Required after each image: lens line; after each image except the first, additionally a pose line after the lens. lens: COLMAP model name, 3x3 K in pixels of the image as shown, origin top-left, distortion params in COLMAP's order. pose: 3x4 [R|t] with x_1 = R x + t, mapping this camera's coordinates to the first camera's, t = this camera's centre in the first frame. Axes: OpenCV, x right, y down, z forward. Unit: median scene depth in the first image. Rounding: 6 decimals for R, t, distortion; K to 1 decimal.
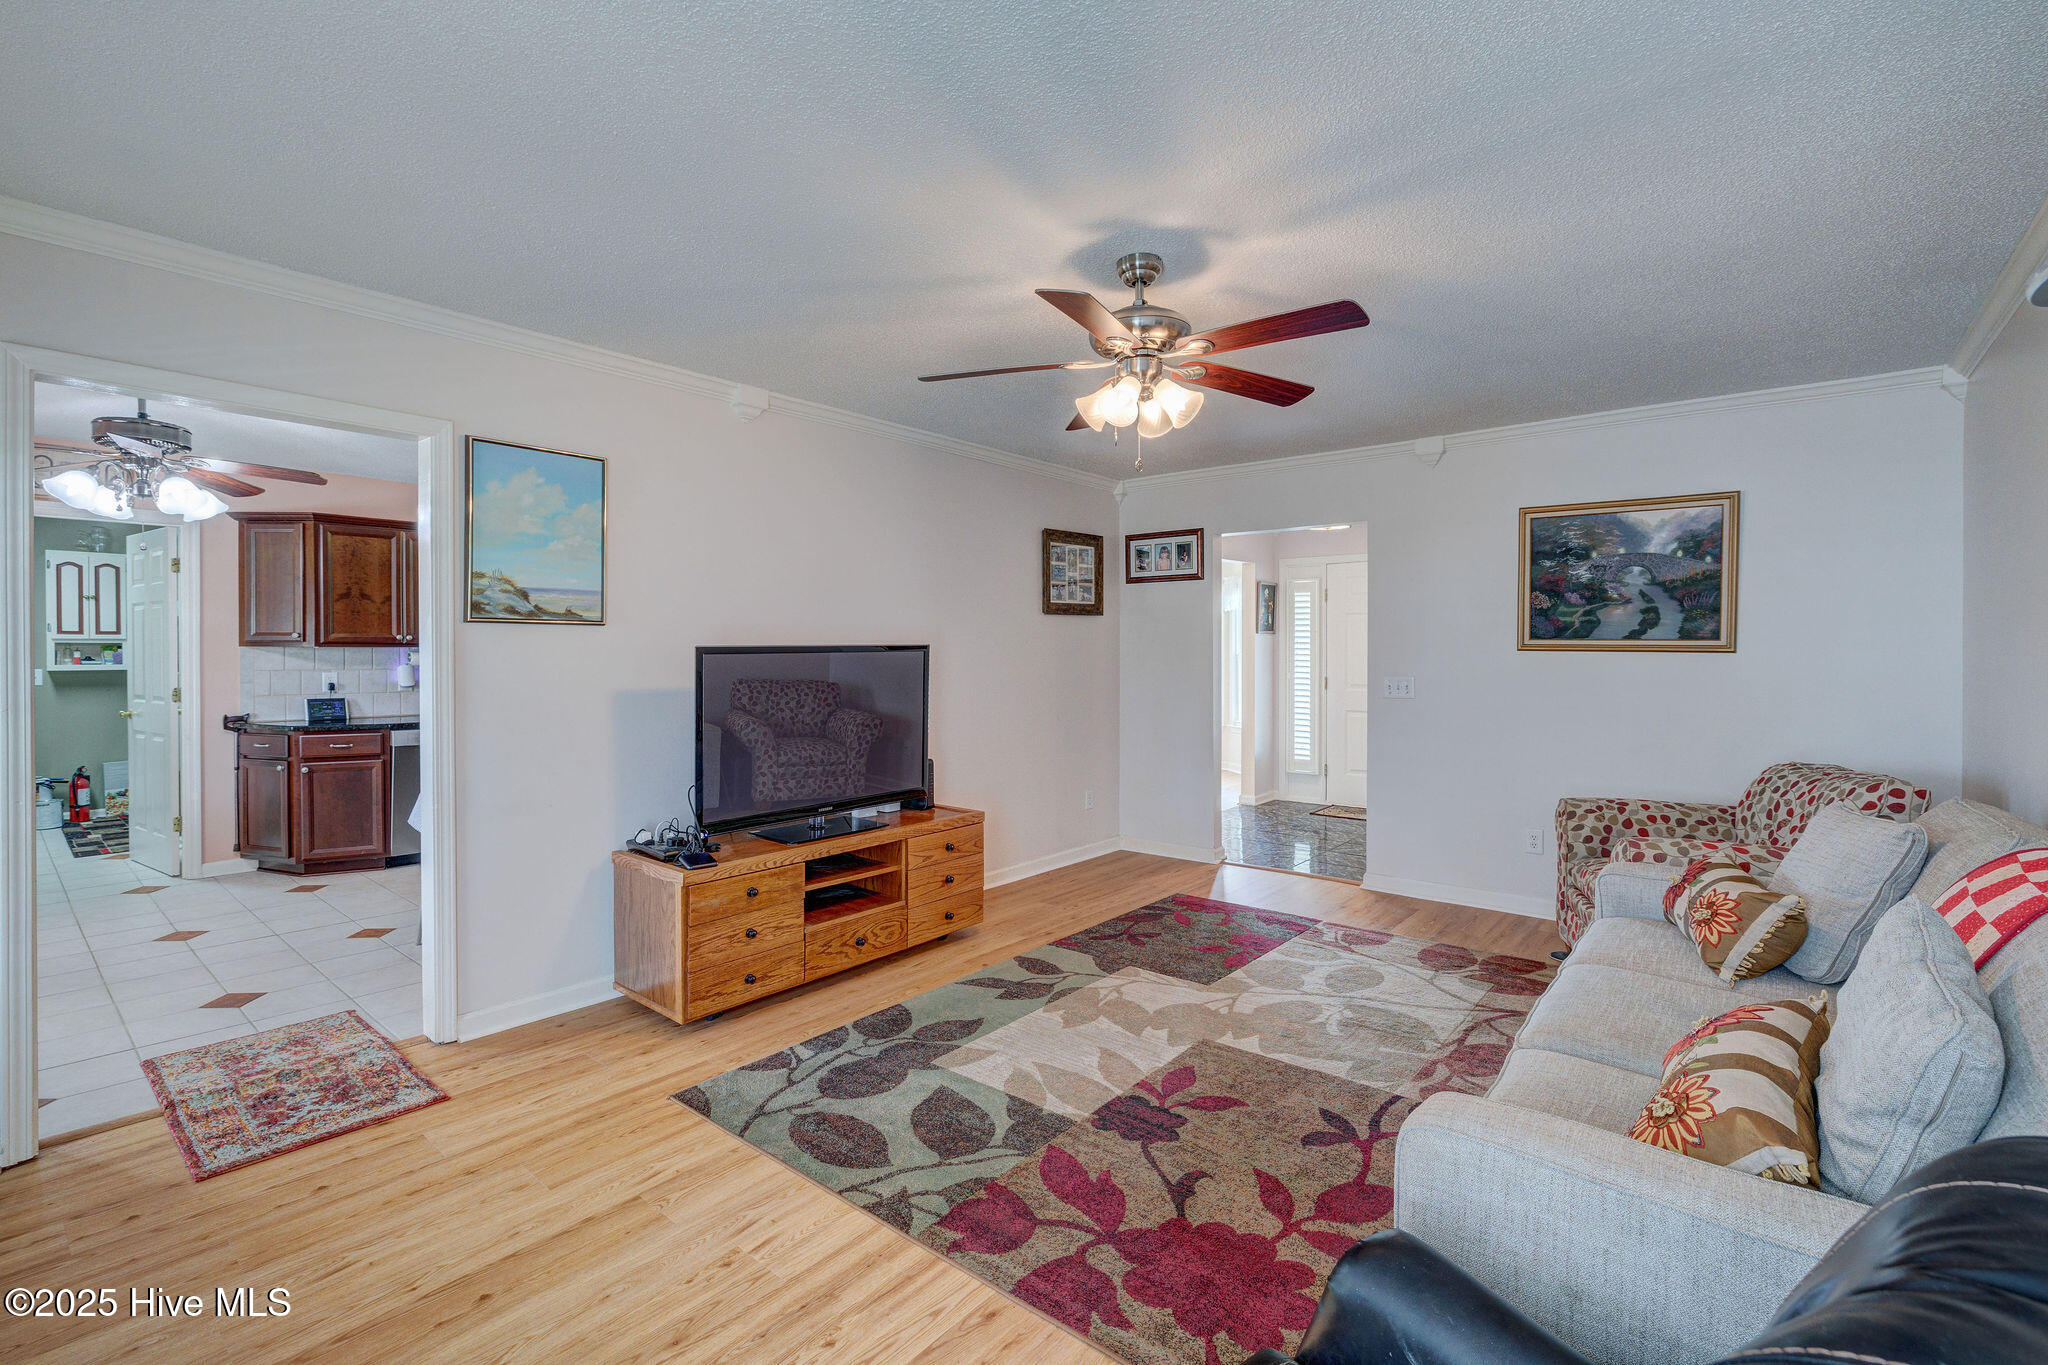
lens RADIAL K [[910.7, 0, 1018.5], [0, 910.7, 658.4], [0, 0, 1]] dist [-0.011054, 0.000052]
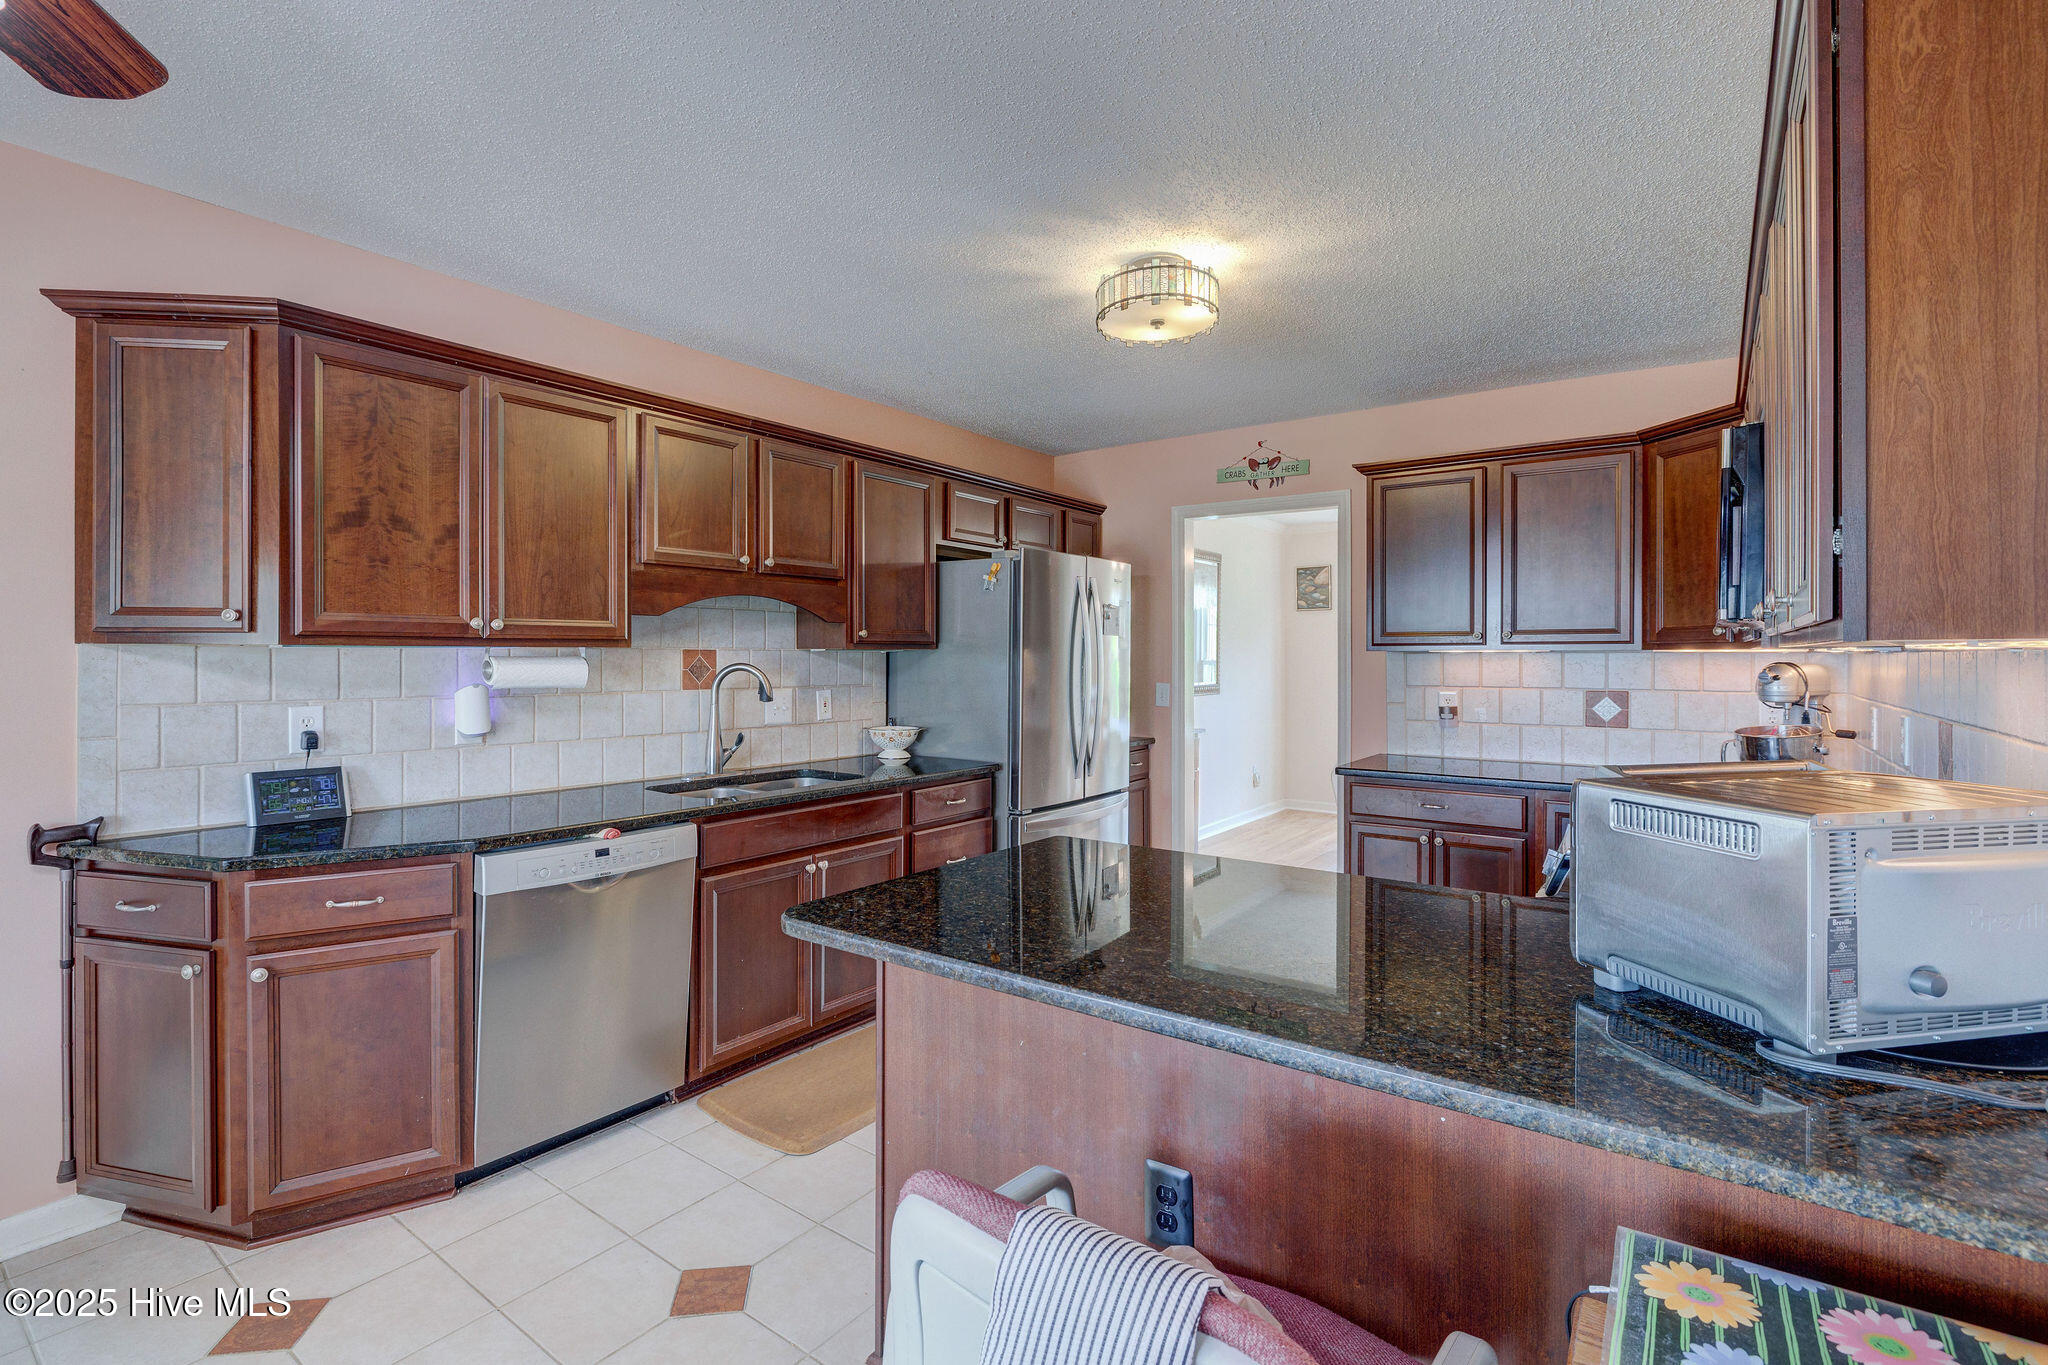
lens RADIAL K [[965.0, 0, 1016.4], [0, 965.0, 662.4], [0, 0, 1]] dist [-0.010346, 0.001139]
pose [[0.998532, 0.003096, 0.054082, -0.478193], [-0.002906, 0.999989, -0.003603, -0.004594], [-0.054093, 0.003441, 0.998530, 0.563720]]
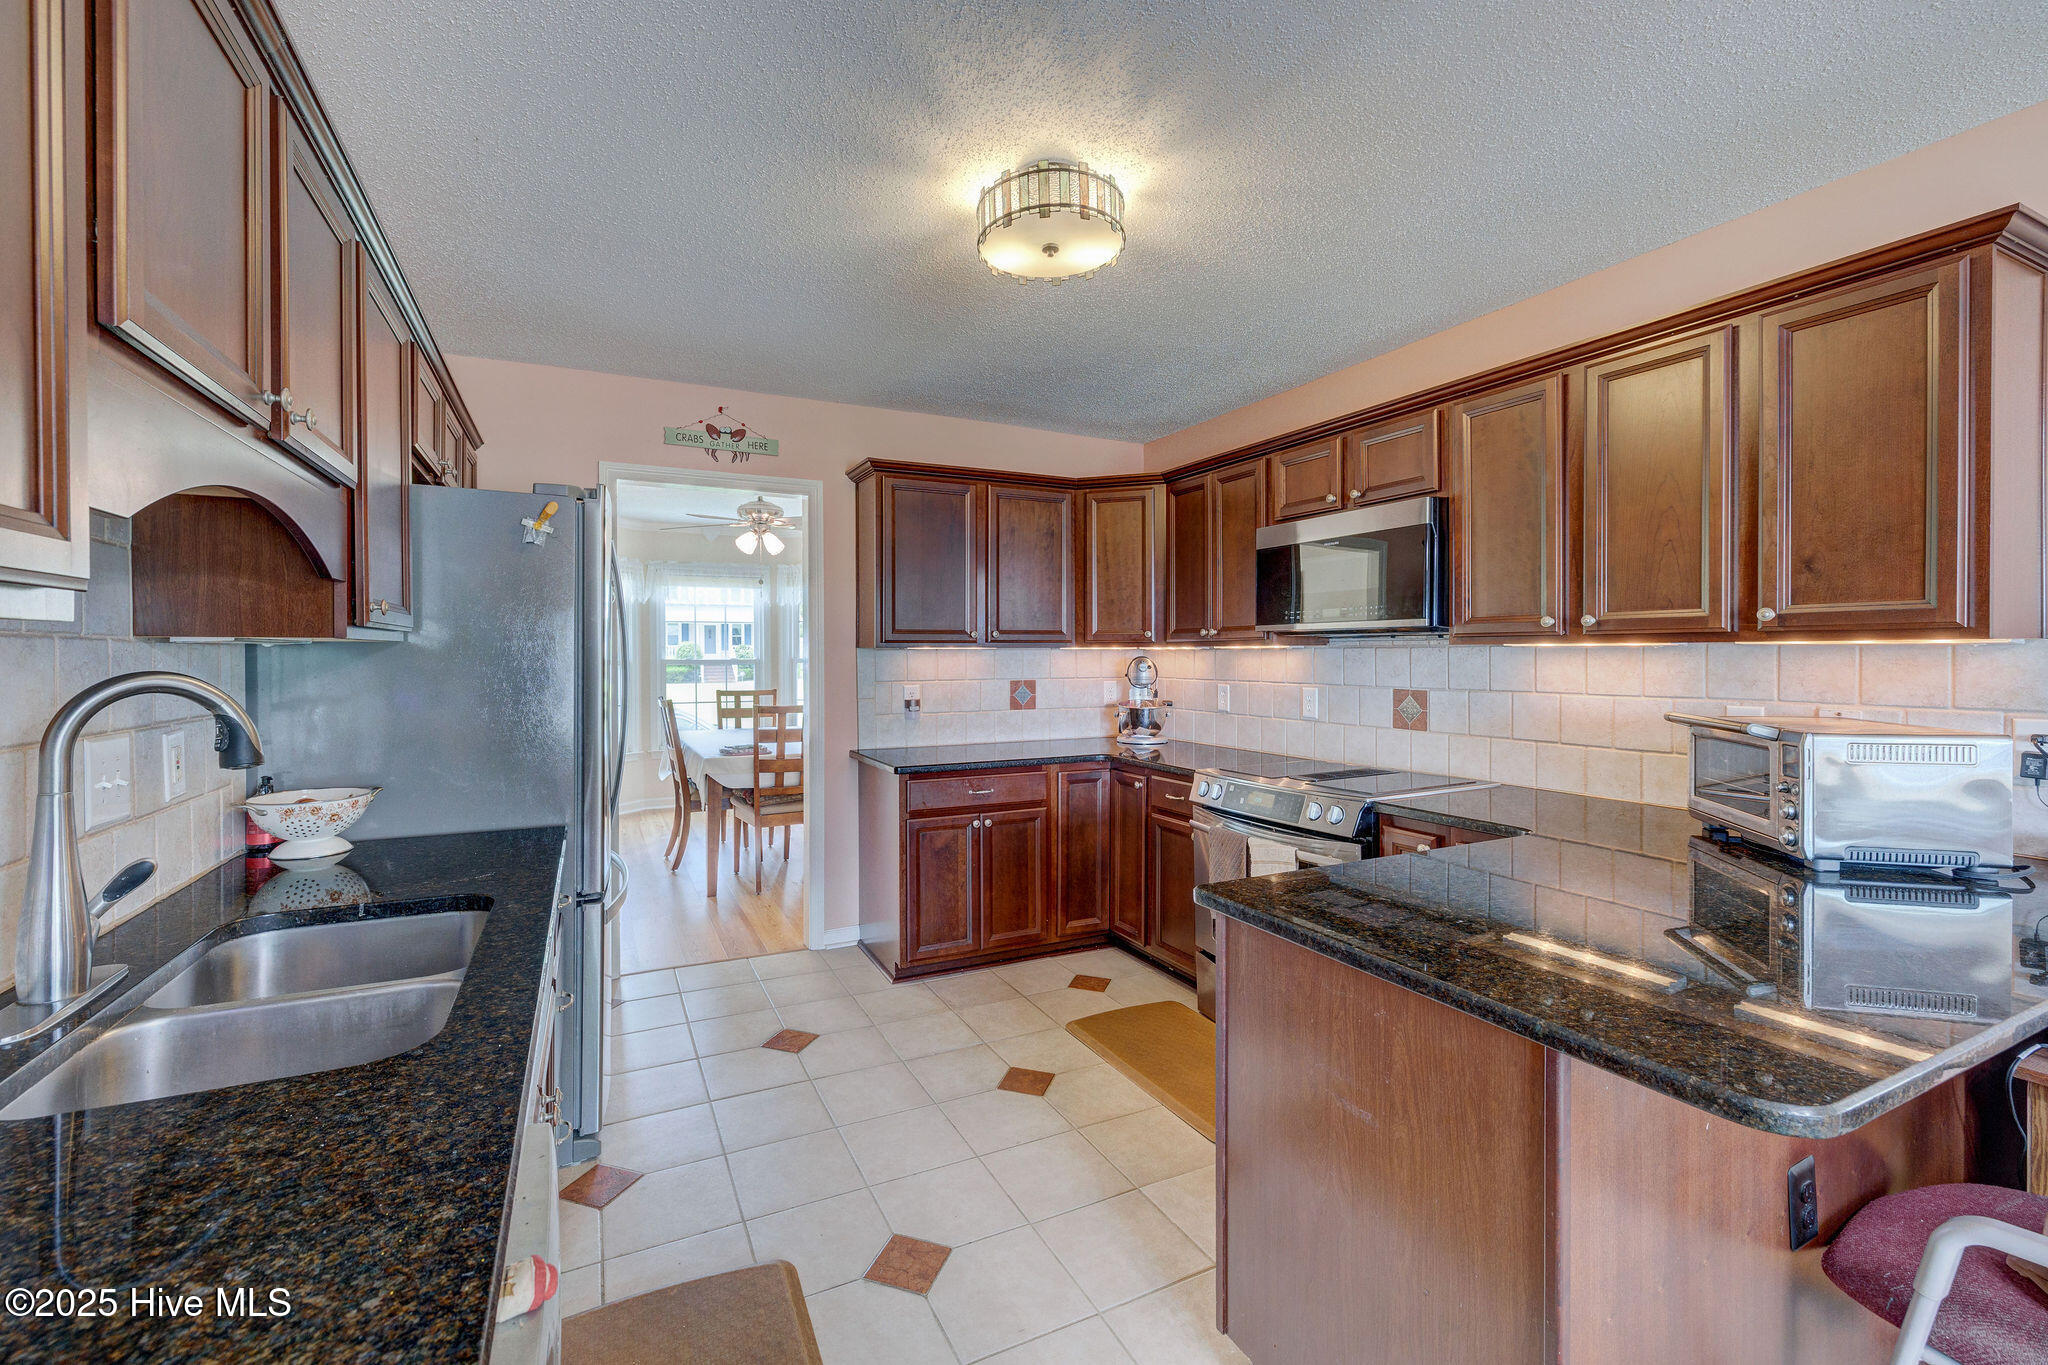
lens RADIAL K [[856.9, 0, 995.8], [0, 856.9, 665.2], [0, 0, 1]] dist [-0.000082, 0.000653]
pose [[0.415731, -0.009776, 0.909435, -0.727140], [0.010626, 0.999926, 0.005892, -0.006369], [-0.909426, 0.007214, 0.415804, 0.931659]]
